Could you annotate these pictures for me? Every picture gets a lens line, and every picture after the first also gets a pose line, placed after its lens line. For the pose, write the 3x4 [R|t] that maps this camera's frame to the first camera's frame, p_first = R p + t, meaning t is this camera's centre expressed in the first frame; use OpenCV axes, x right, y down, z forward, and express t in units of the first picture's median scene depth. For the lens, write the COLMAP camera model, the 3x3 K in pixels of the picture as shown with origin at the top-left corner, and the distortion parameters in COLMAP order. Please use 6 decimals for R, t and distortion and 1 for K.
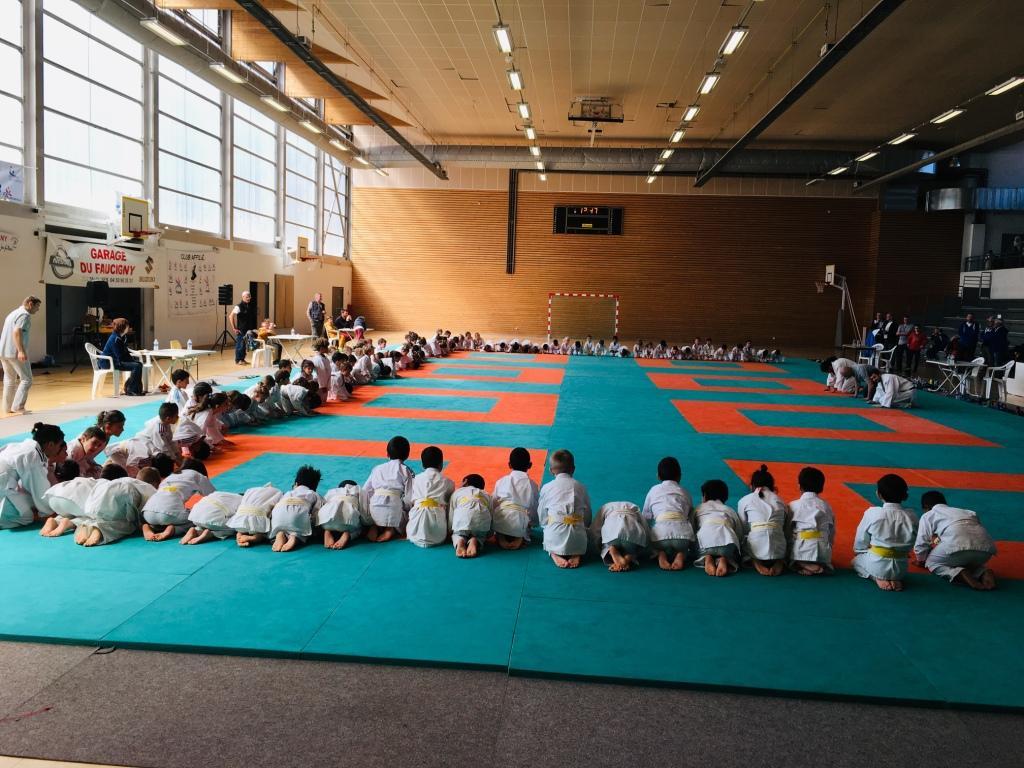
lens RADIAL K [[859.9, 0, 510.6], [0, 859.9, 370.8], [0, 0, 1]] dist [0.073291, -0.093729]
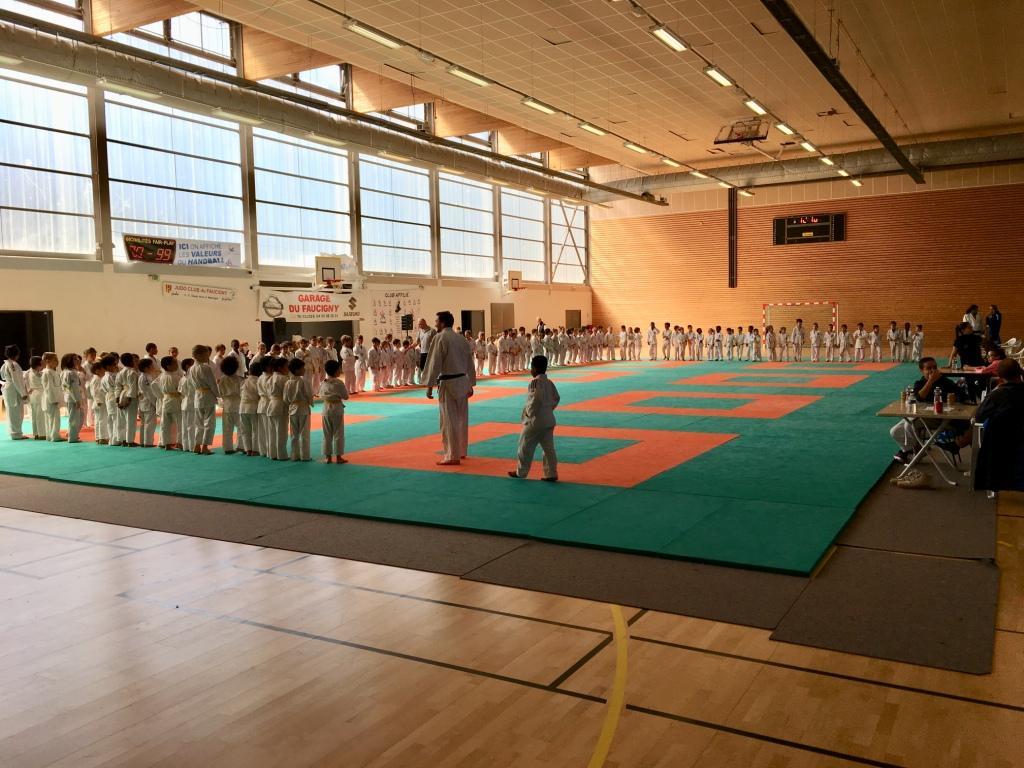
lens RADIAL K [[859.9, 0, 511.5], [0, 859.9, 384.7], [0, 0, 1]] dist [0.073291, -0.093729]
pose [[0.899166, -0.018332, -0.437223, 0.275233], [0.014298, 0.999819, -0.012516, 0.018239], [0.437374, 0.005002, 0.899266, -0.075309]]
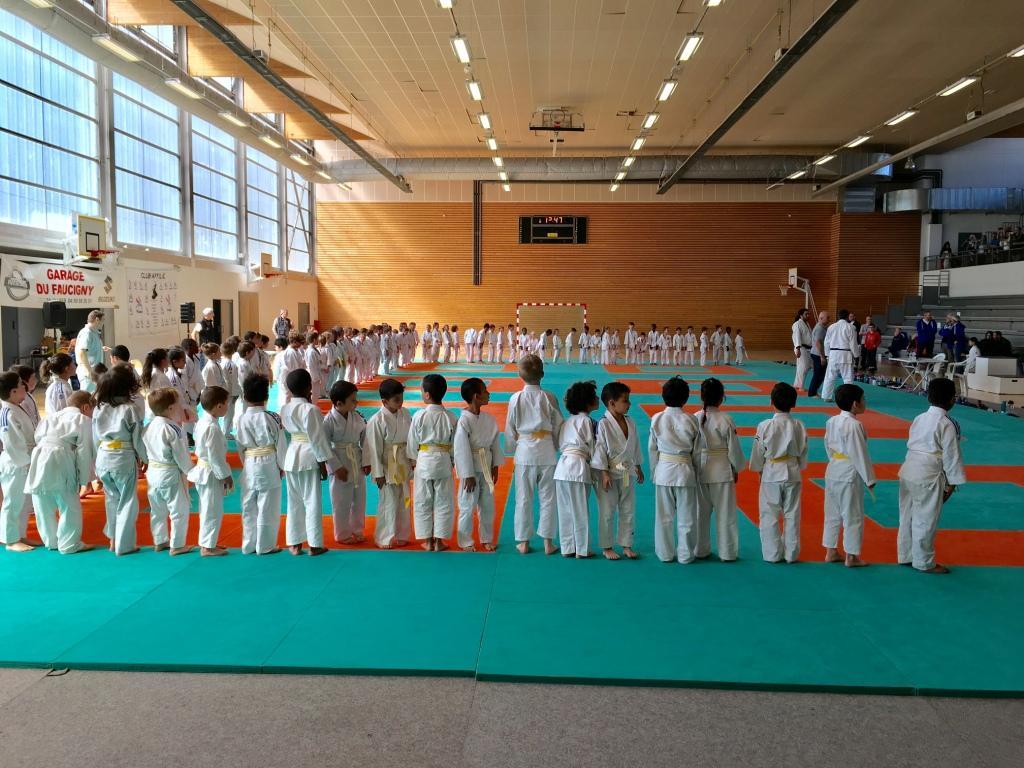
lens RADIAL K [[859.9, 0, 510.5], [0, 859.9, 372.7], [0, 0, 1]] dist [0.073291, -0.093729]
pose [[0.998976, -0.030327, 0.033585, 0.001779], [0.030725, 0.999463, -0.011396, 0.002006], [-0.033222, 0.012416, 0.999371, 0.001730]]
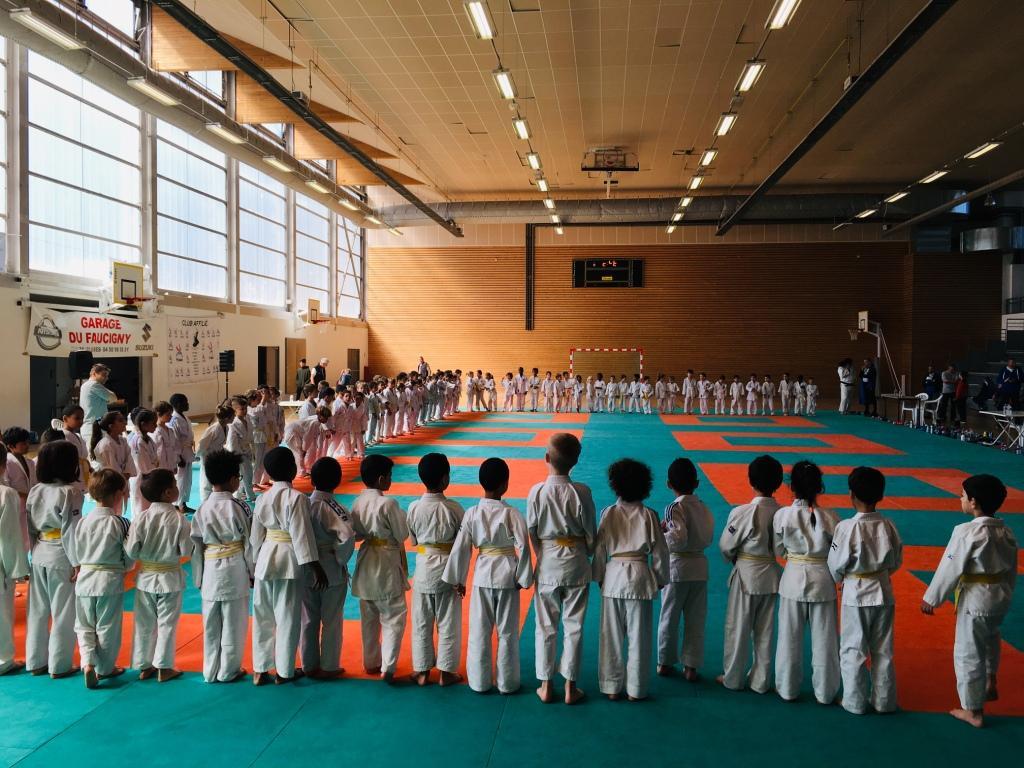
lens RADIAL K [[859.9, 0, 510.1], [0, 859.9, 370.7], [0, 0, 1]] dist [0.073291, -0.093729]
pose [[0.999045, -0.028701, -0.032935, 0.010575], [0.026475, 0.997459, -0.066142, -0.003990], [0.034750, 0.065207, 0.997266, 0.041694]]
